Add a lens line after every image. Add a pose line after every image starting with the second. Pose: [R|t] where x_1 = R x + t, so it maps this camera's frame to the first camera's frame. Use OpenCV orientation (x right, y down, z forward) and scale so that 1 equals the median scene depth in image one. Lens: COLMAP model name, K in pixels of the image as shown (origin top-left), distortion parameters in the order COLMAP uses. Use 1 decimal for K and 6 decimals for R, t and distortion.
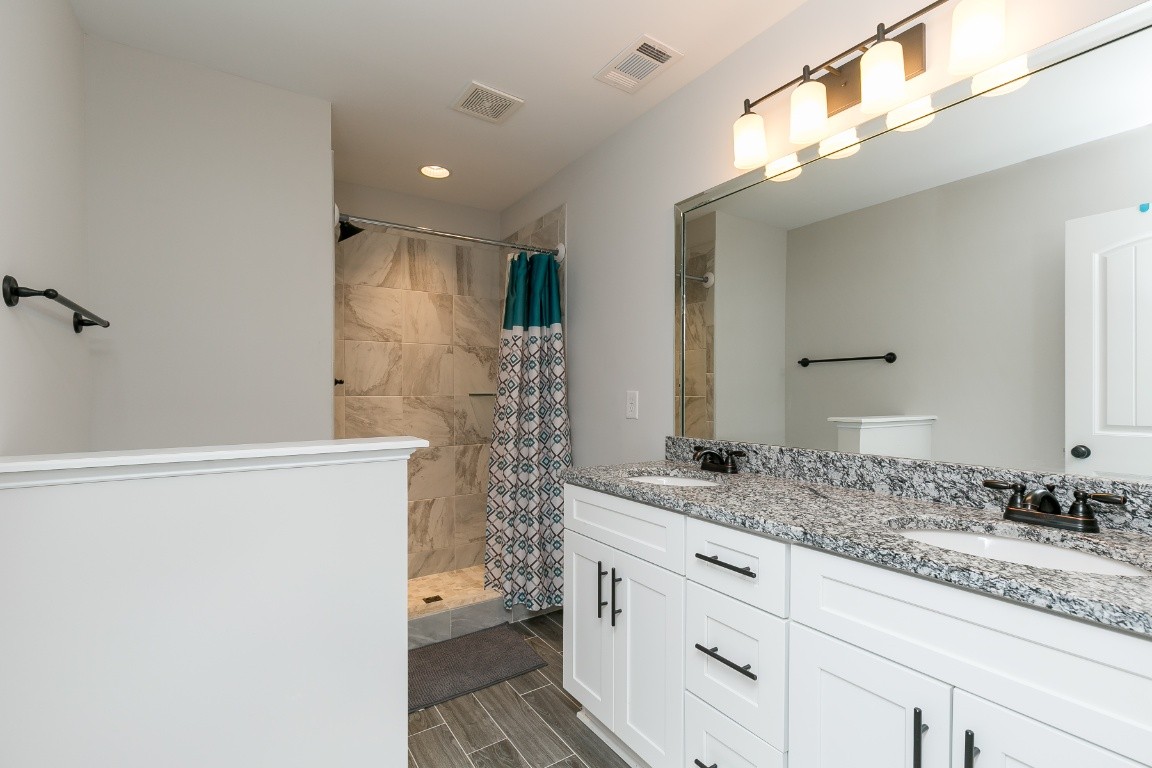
lens RADIAL K [[514.0, 0, 575.5], [0, 514.0, 388.5], [0, 0, 1]] dist [-0.011068, -0.000275]
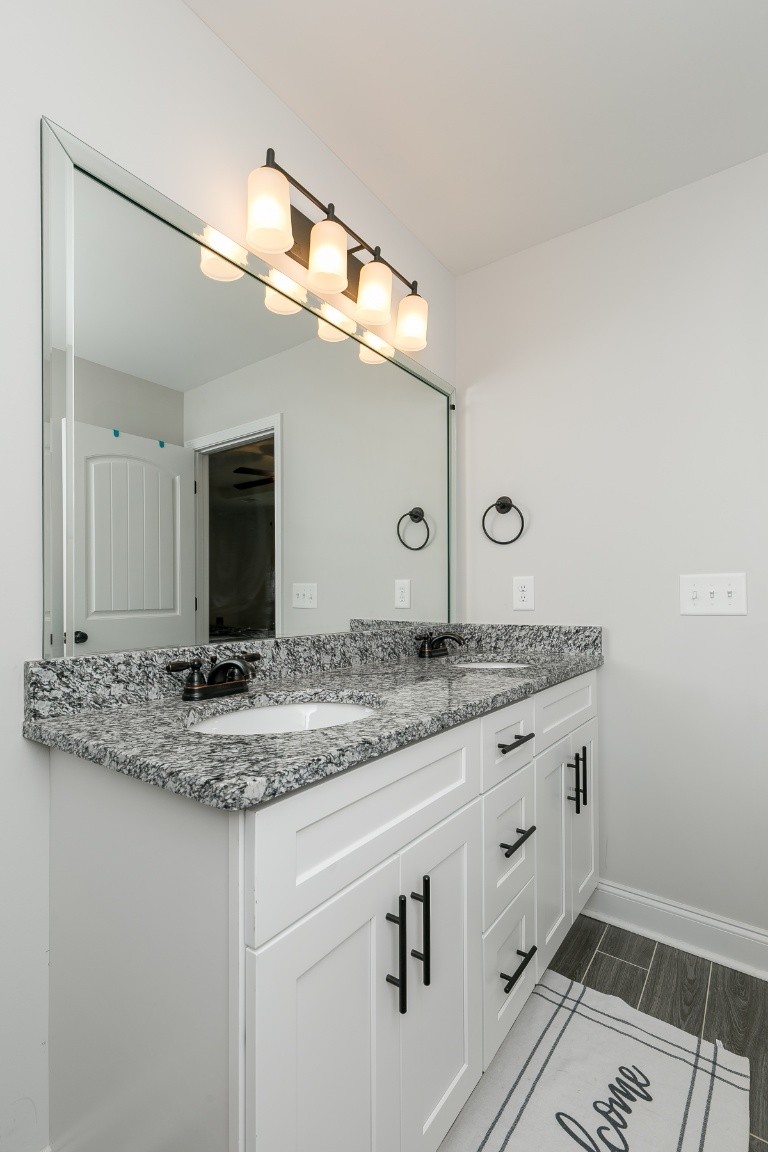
lens RADIAL K [[514.0, 0, 388.1], [0, 514.0, 595.3], [0, 0, 1]] dist [-0.011068, -0.000275]
pose [[-0.337289, 0.005540, 0.941385, -0.417307], [-0.001223, 0.999979, -0.006323, 0.057449], [-0.941400, -0.003284, -0.337275, 1.203571]]
